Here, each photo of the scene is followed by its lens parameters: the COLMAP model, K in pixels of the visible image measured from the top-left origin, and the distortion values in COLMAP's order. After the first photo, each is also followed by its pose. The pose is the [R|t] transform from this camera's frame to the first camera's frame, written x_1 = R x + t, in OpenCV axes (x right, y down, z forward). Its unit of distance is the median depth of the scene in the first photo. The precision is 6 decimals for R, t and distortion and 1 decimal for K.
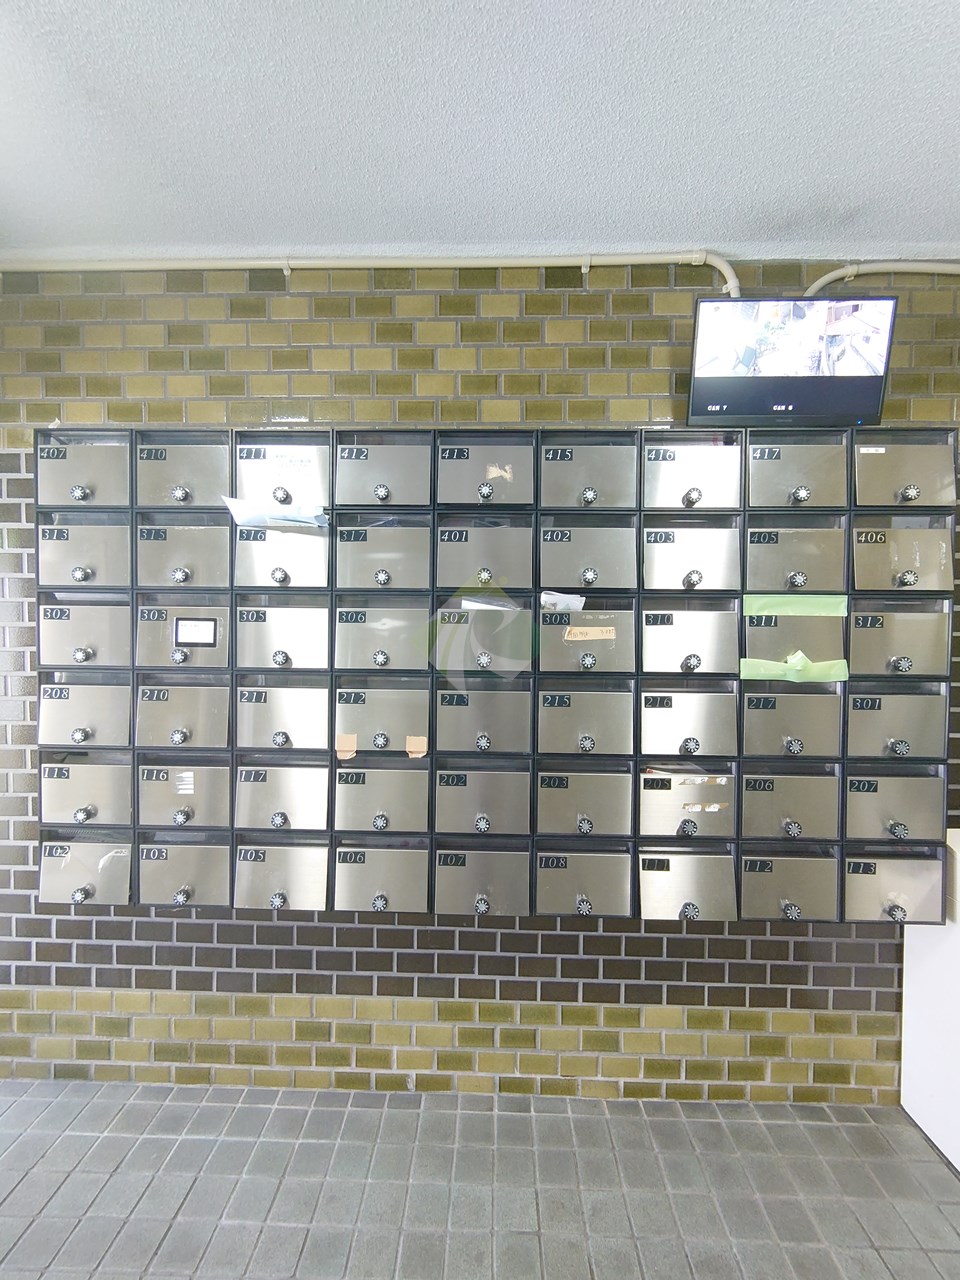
lens RADIAL K [[549.3, 0, 480.0], [0, 549.3, 640.0], [0, 0, 1]] dist [0.003395, -0.000669]
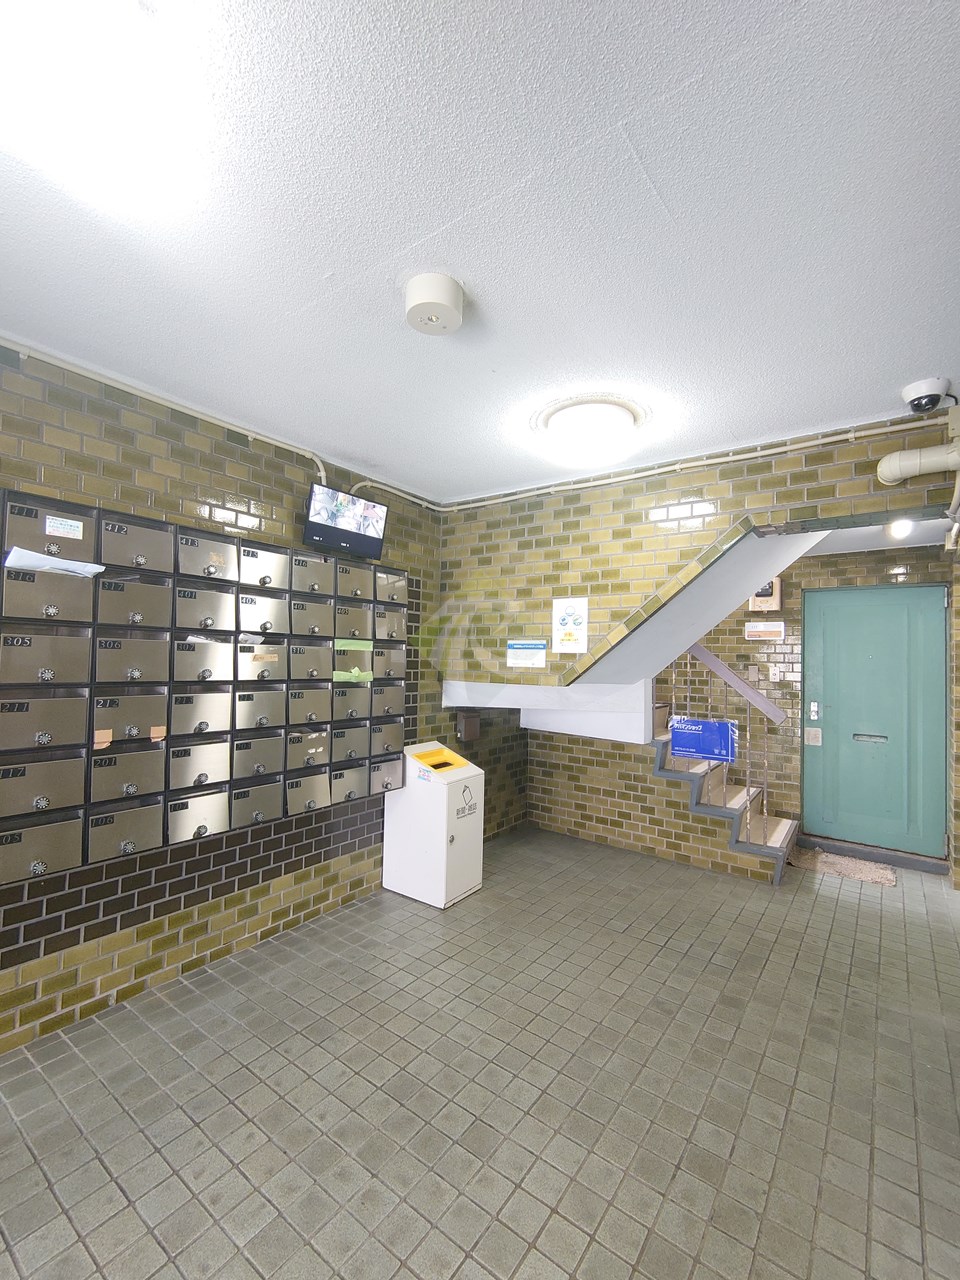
lens RADIAL K [[549.3, 0, 480.0], [0, 549.3, 640.0], [0, 0, 1]] dist [0.003395, -0.000669]
pose [[0.573338, 0.034713, 0.818583, -0.771993], [-0.000125, 0.999106, -0.042280, 0.004606], [-0.819319, 0.024138, 0.572829, -0.520075]]
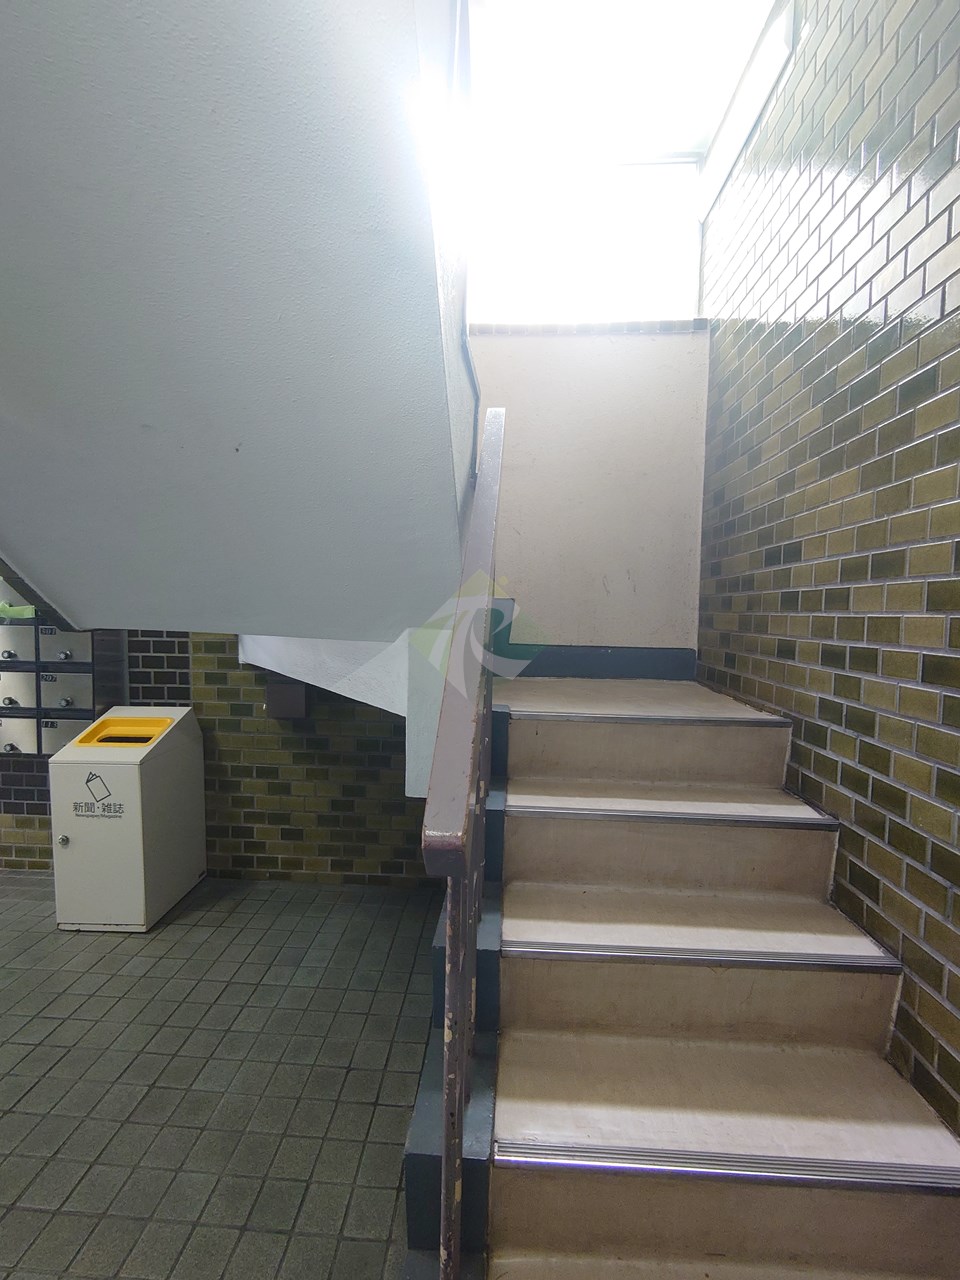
lens RADIAL K [[549.3, 0, 480.0], [0, 549.3, 640.0], [0, 0, 1]] dist [0.003395, -0.000669]
pose [[0.999509, 0.011835, -0.029005, 1.932579], [-0.010792, 0.999298, 0.035868, 0.059897], [0.029409, -0.035538, 0.998936, -0.650821]]
